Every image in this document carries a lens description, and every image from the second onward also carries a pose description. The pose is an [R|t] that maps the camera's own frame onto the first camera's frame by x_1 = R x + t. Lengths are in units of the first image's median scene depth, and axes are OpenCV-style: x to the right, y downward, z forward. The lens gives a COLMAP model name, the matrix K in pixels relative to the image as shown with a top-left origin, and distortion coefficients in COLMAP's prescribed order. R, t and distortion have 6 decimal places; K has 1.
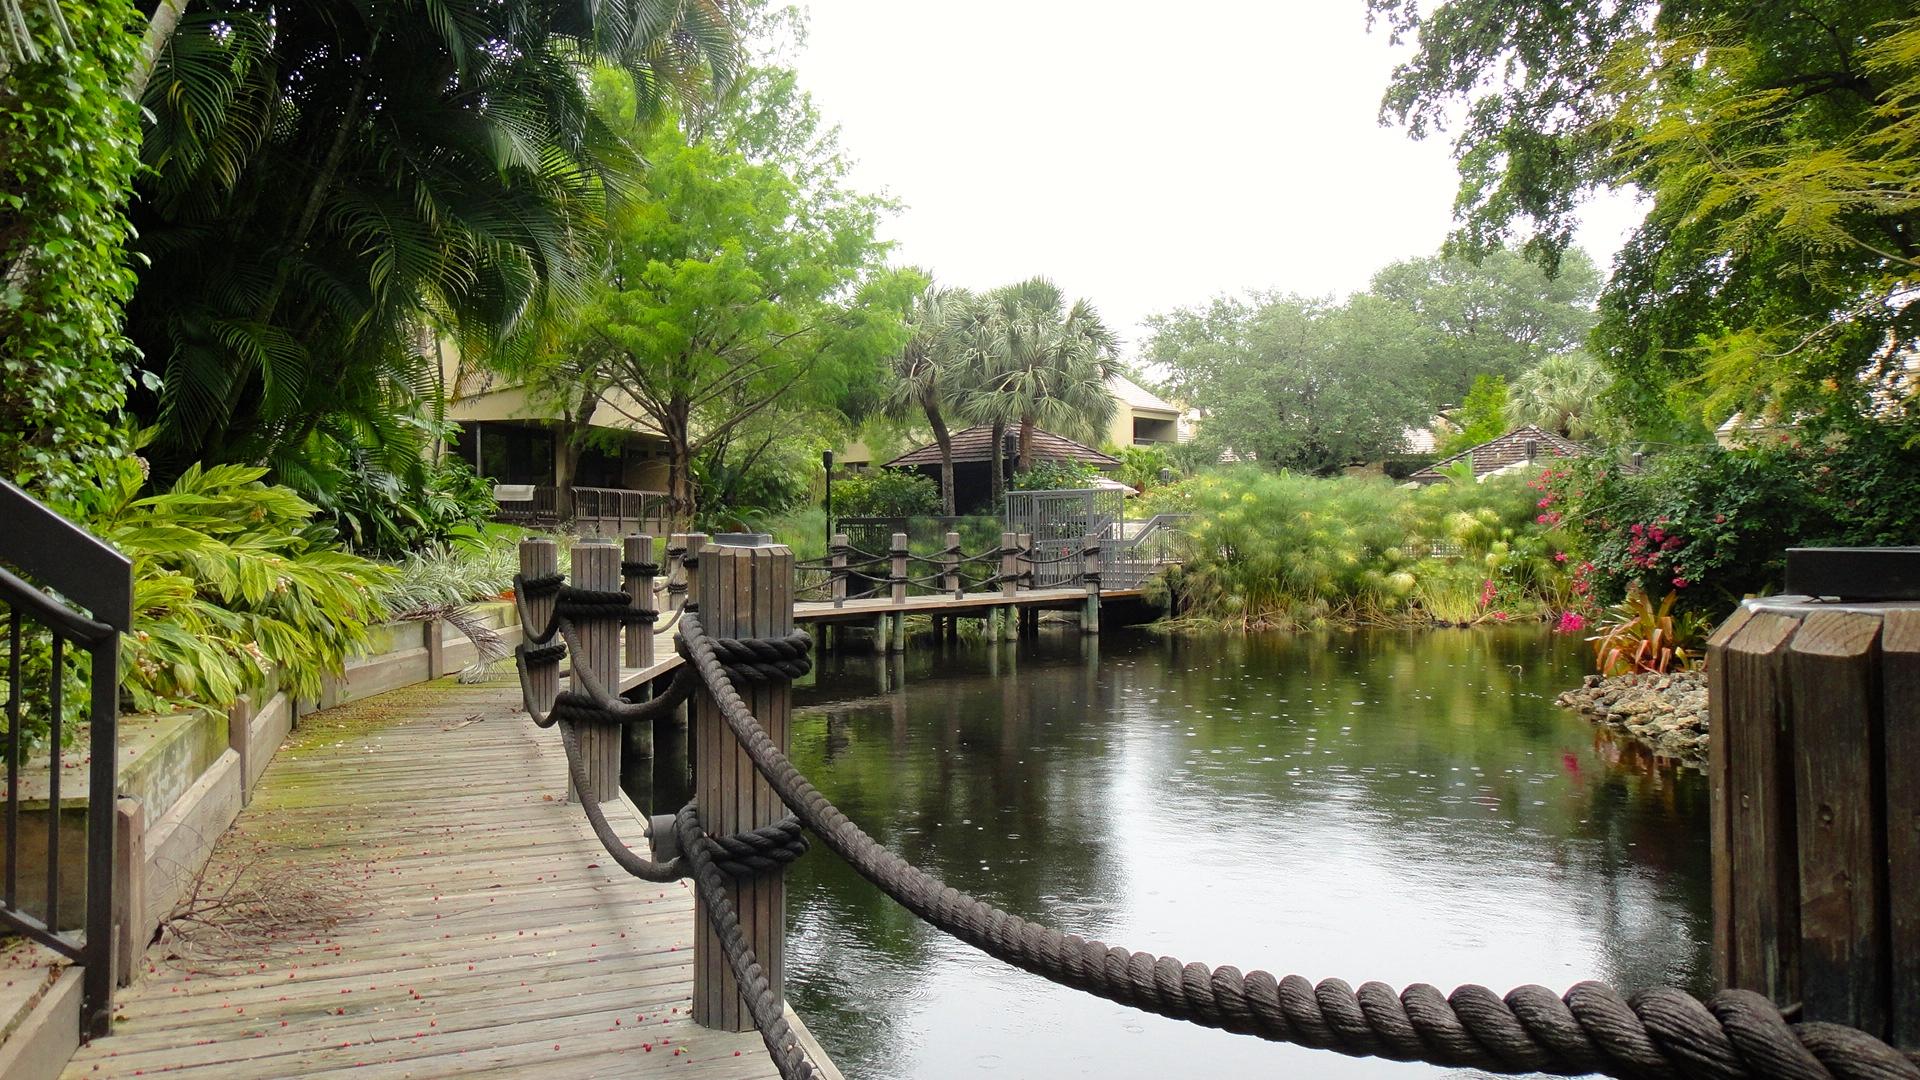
lens RADIAL K [[1357.4, 0, 957.9], [0, 1357.4, 527.5], [0, 0, 1]] dist [0.023420, -0.000409]
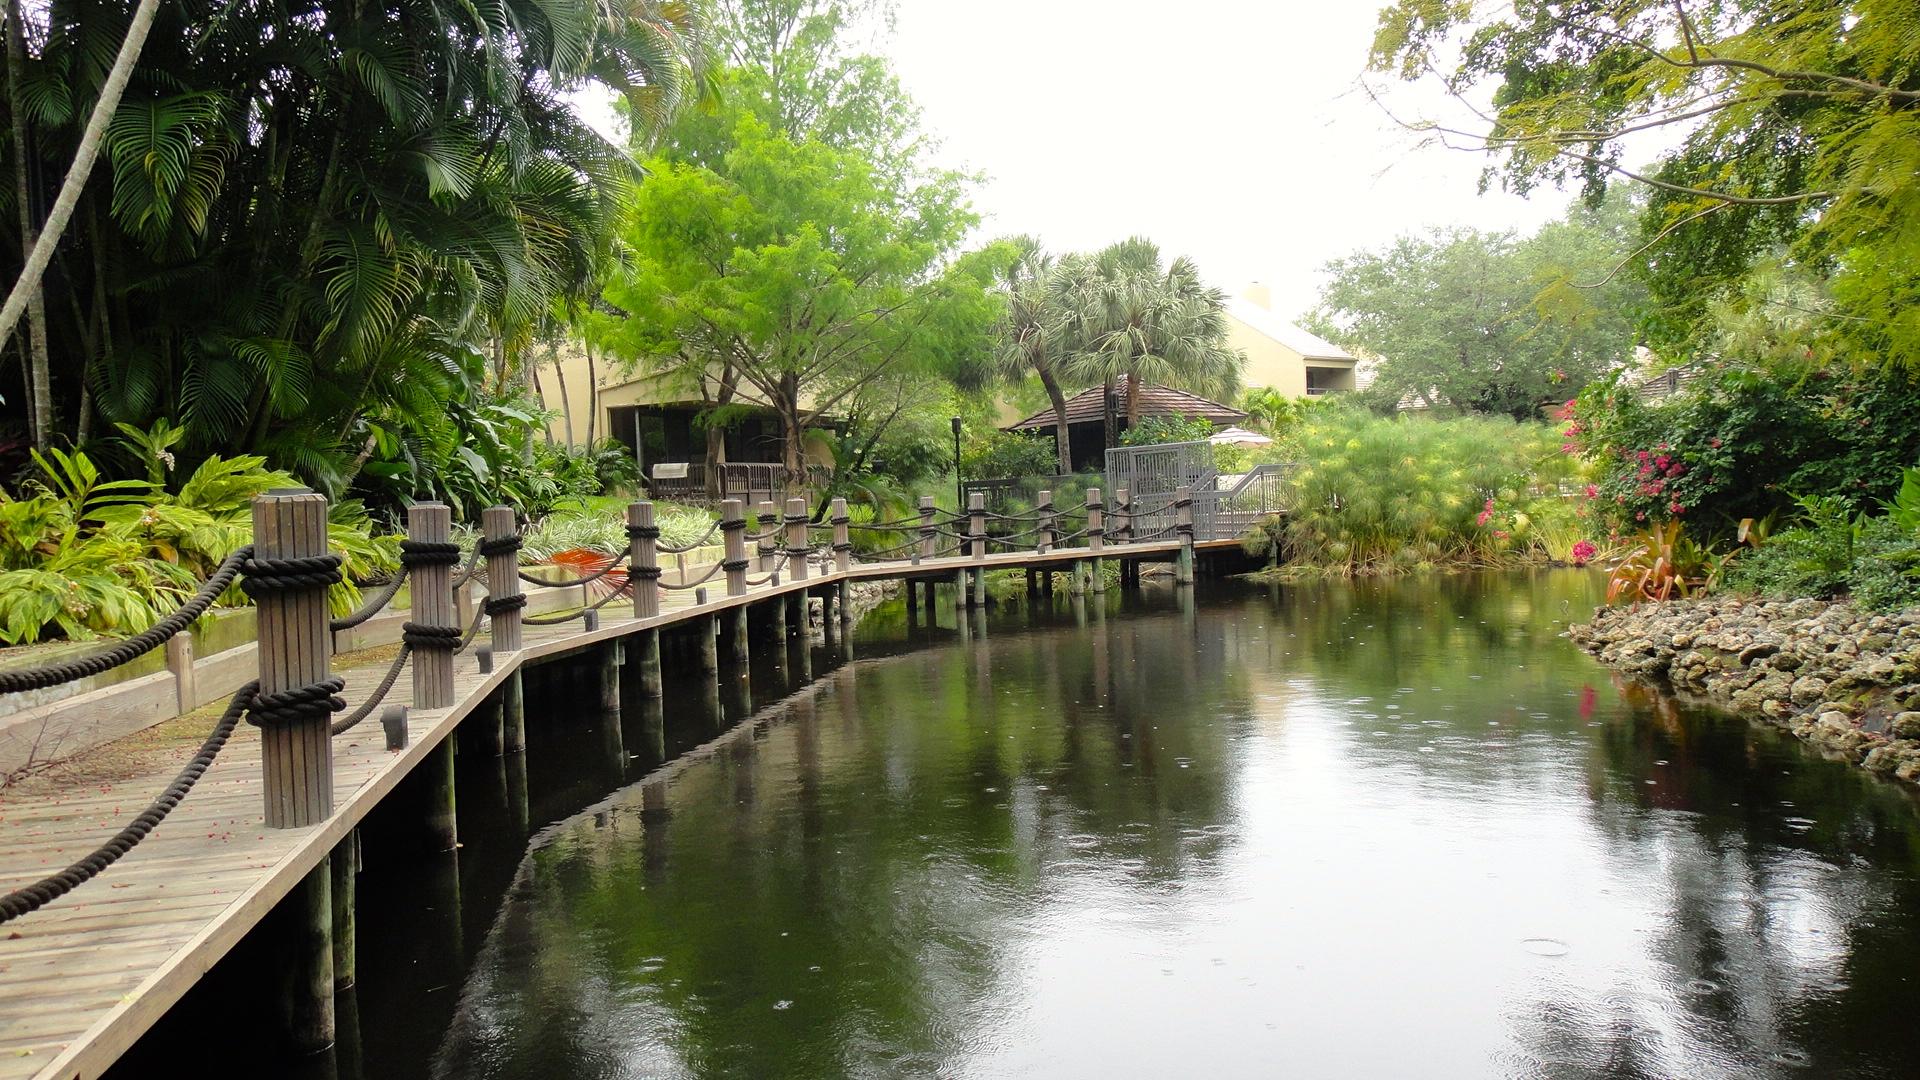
lens RADIAL K [[1357.4, 0, 966.2], [0, 1357.4, 548.0], [0, 0, 1]] dist [0.023420, -0.000409]
pose [[0.986270, -0.033325, -0.161746, 0.095891], [0.039957, 0.998482, 0.037923, 0.005283], [0.160236, -0.043865, 0.986104, -0.037022]]
